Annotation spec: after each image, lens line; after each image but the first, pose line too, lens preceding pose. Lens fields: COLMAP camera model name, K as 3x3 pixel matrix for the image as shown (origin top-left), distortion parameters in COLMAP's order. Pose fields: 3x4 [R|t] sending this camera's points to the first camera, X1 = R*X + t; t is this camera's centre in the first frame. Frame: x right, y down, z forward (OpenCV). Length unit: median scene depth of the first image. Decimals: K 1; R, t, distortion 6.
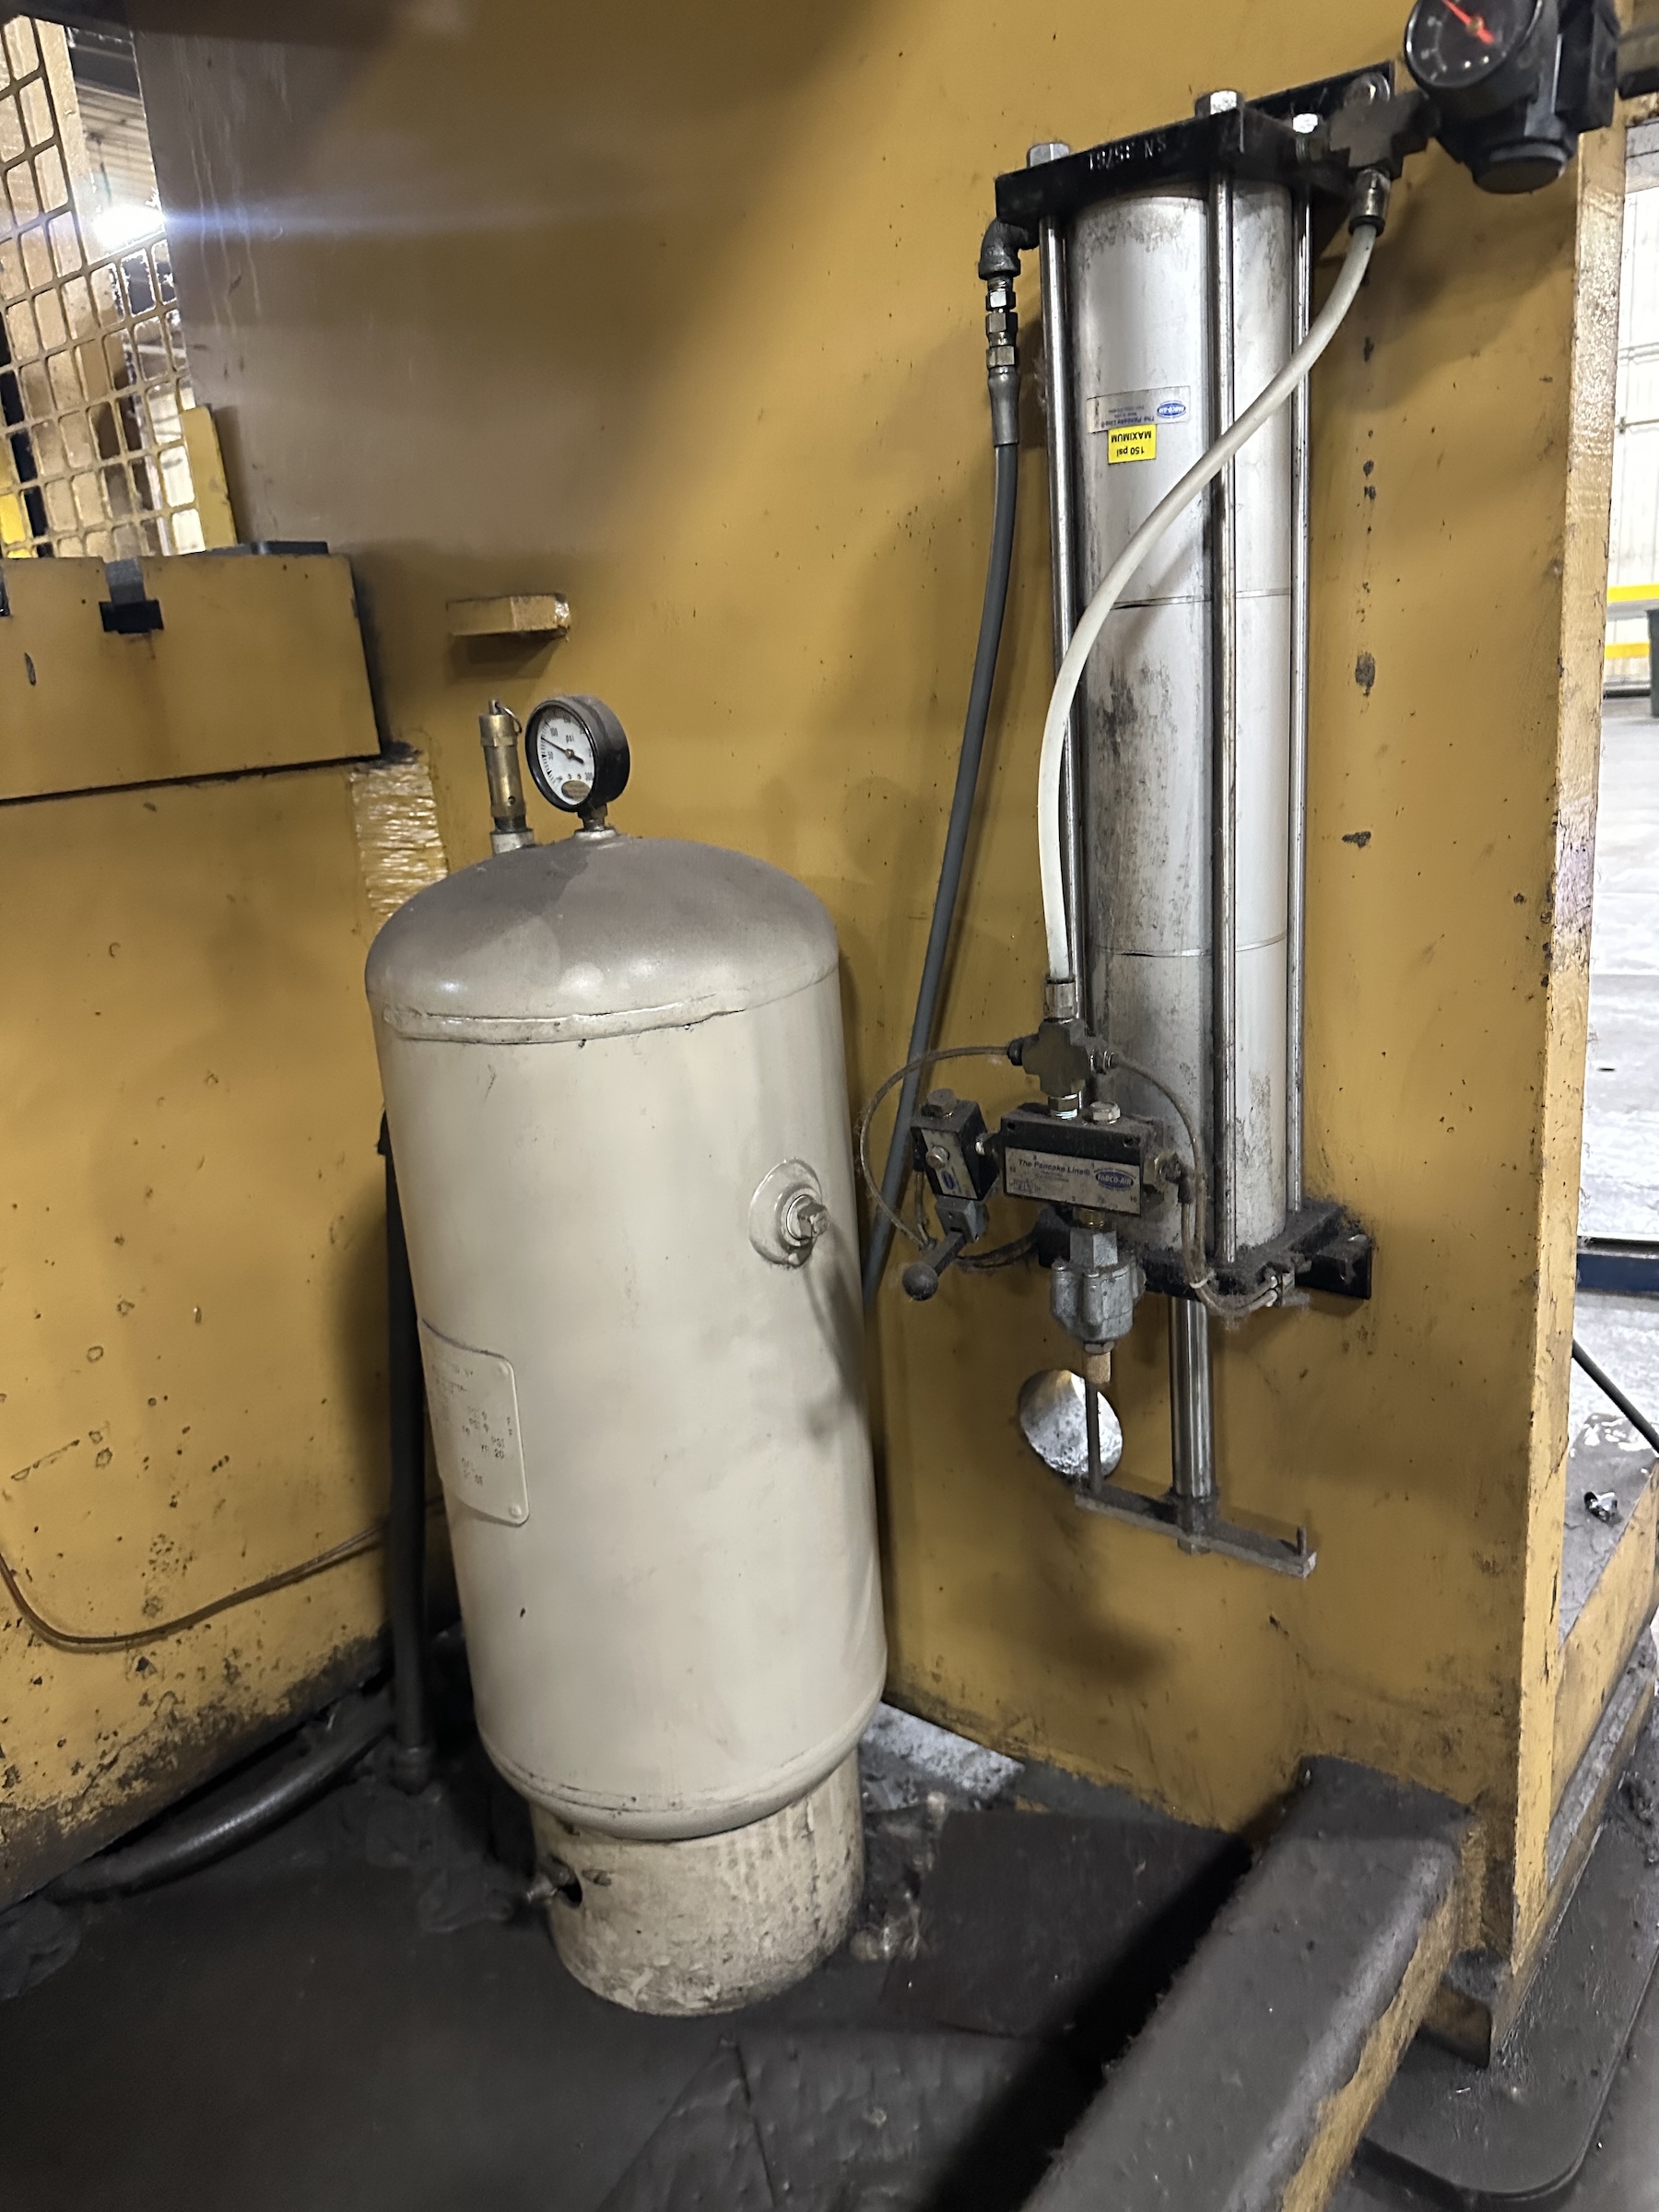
lens RADIAL K [[1558.1, 0, 829.5], [0, 1558.1, 1106.0], [0, 0, 1]] dist [0.010934, -0.002718]
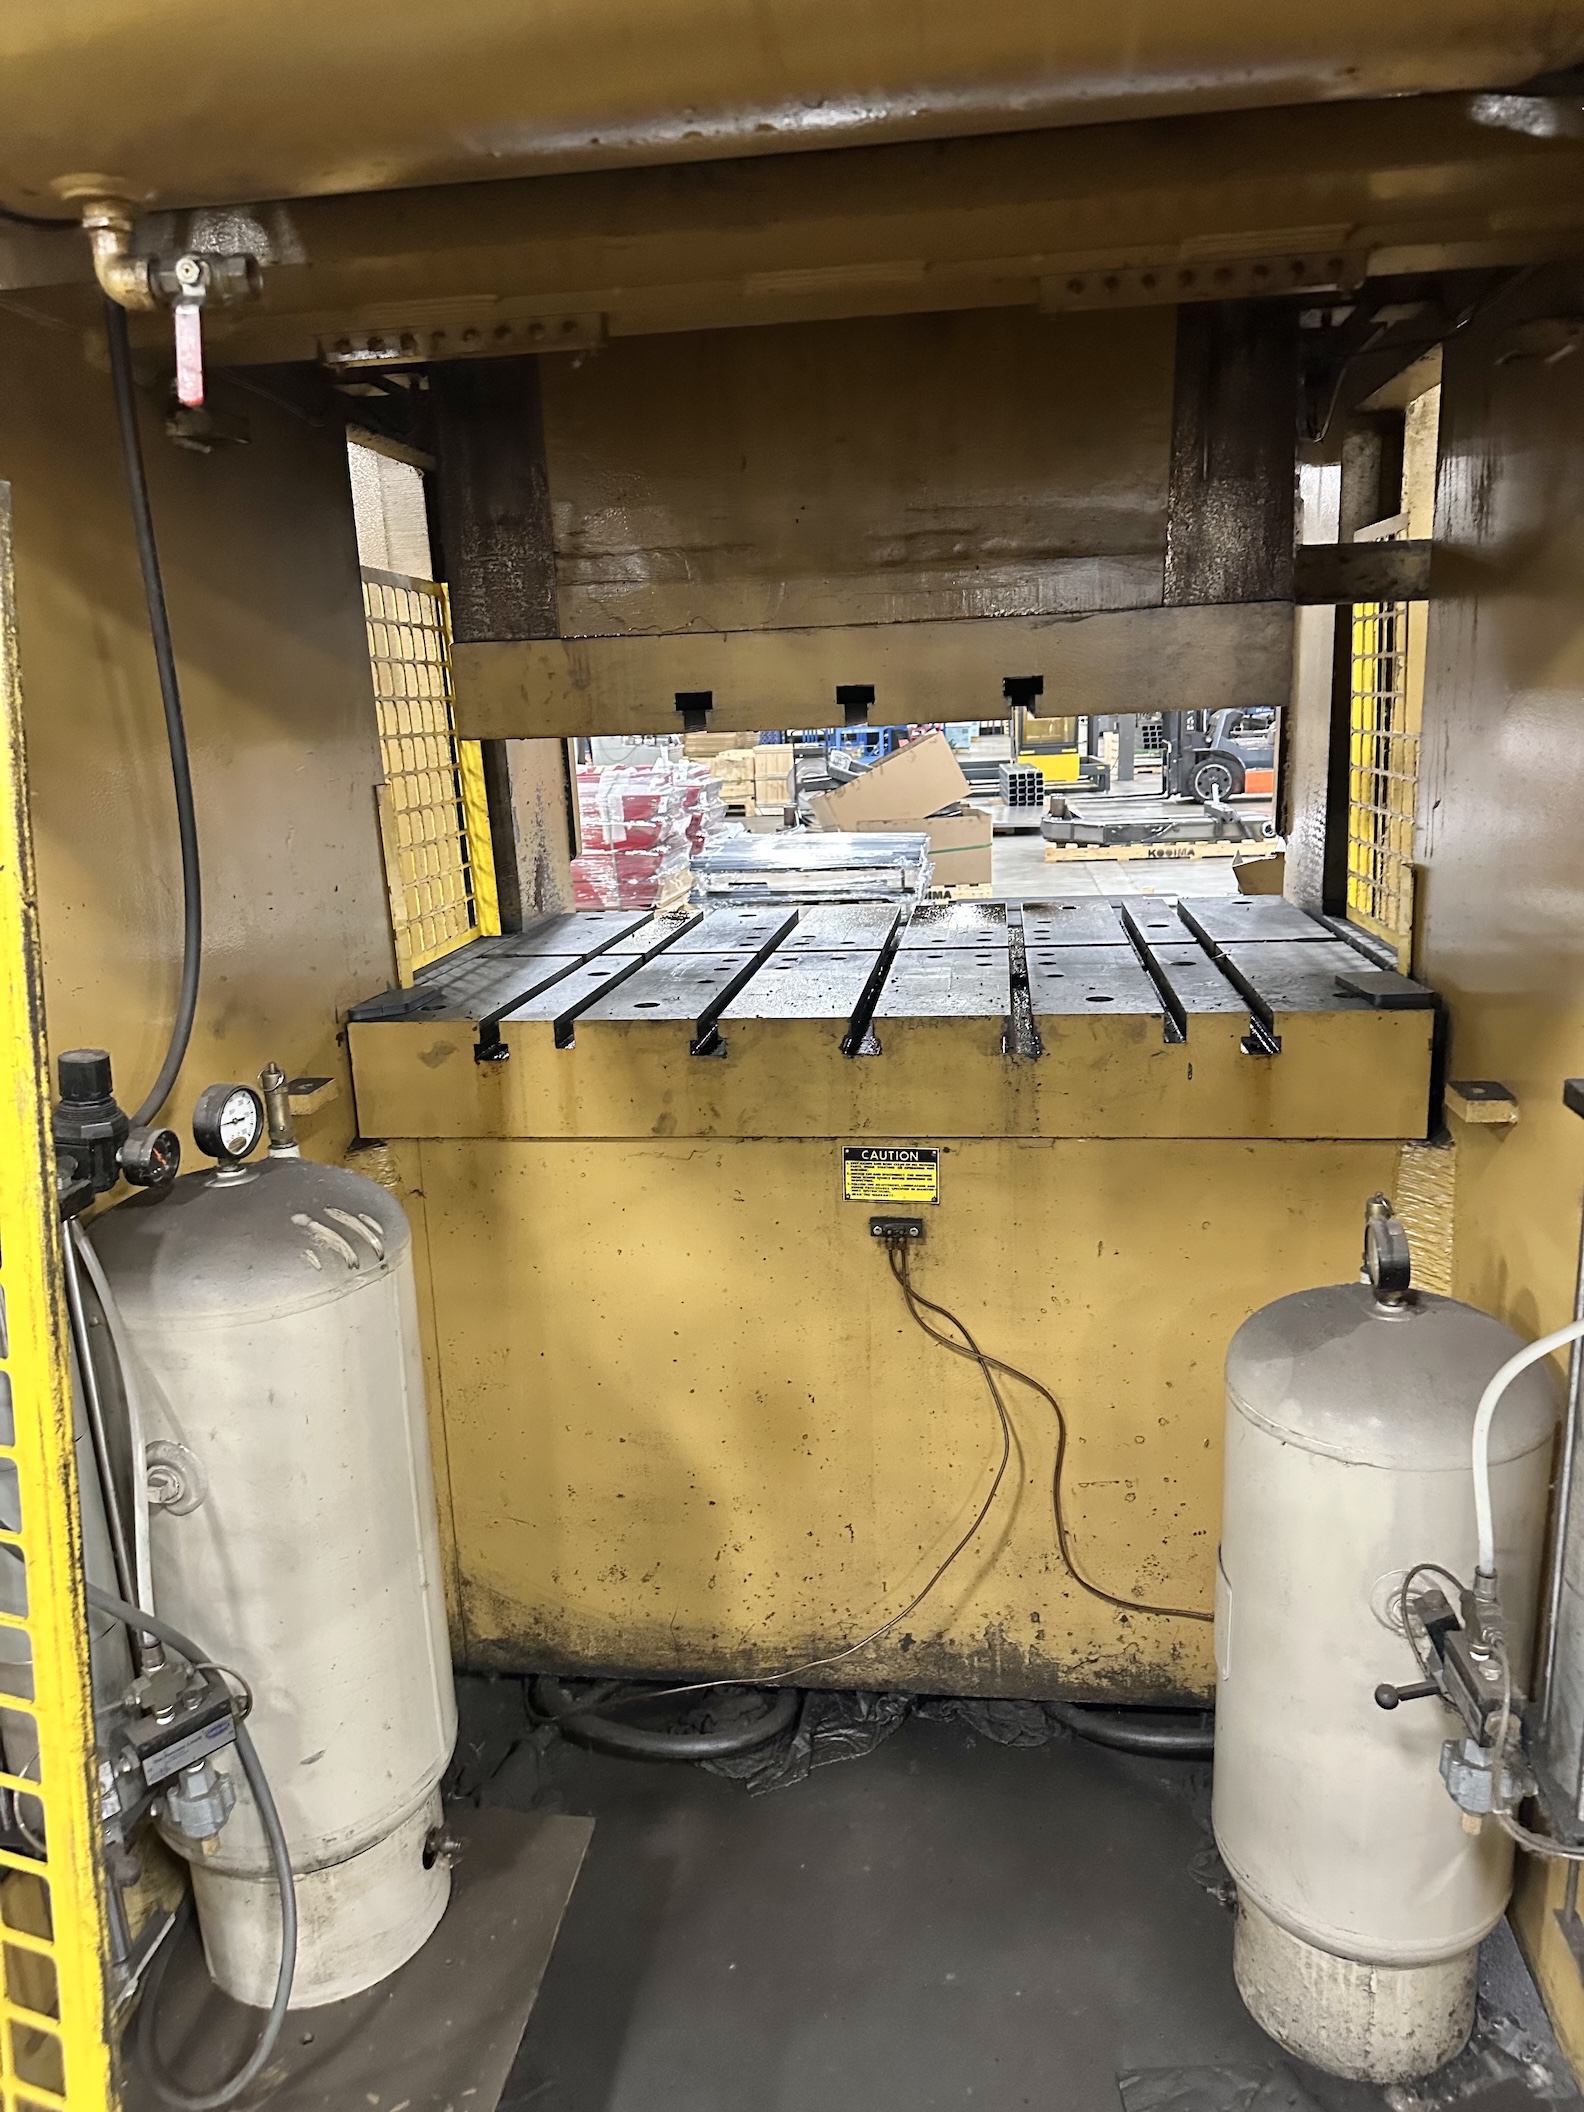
lens RADIAL K [[1487.6, 0, 792.0], [0, 1487.6, 1056.0], [0, 0, 1]] dist [0.010934, -0.002718]
pose [[0.524504, 0.258033, -0.811366, 0.528248], [-0.237690, 0.959457, 0.151476, -0.389756], [0.817557, 0.113404, 0.564571, -0.274503]]
